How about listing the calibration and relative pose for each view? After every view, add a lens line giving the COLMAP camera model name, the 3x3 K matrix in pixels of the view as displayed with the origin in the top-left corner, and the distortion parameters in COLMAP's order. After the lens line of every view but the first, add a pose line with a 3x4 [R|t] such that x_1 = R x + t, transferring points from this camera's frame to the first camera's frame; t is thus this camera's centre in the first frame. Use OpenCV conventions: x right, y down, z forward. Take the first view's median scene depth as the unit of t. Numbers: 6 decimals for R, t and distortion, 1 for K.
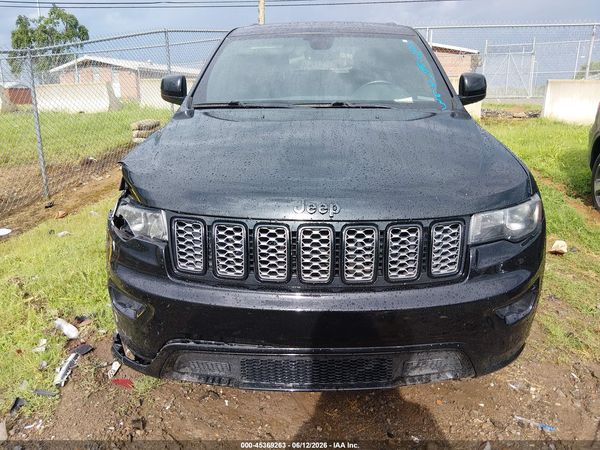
lens RADIAL K [[452.2, 0, 300.1], [0, 452.2, 229.4], [0, 0, 1]] dist [0.074364, -0.131117]
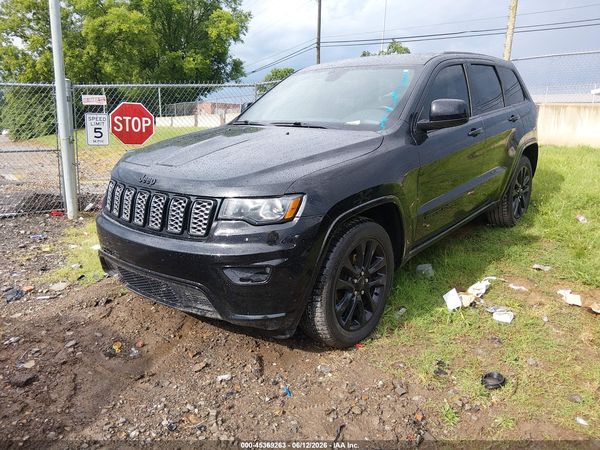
lens RADIAL K [[452.2, 0, 300.1], [0, 452.2, 229.4], [0, 0, 1]] dist [0.074364, -0.131117]
pose [[0.786092, 0.163283, -0.596152, 0.863929], [-0.194851, 0.980763, 0.011693, 0.000124], [0.586594, 0.106969, 0.802786, 0.006960]]
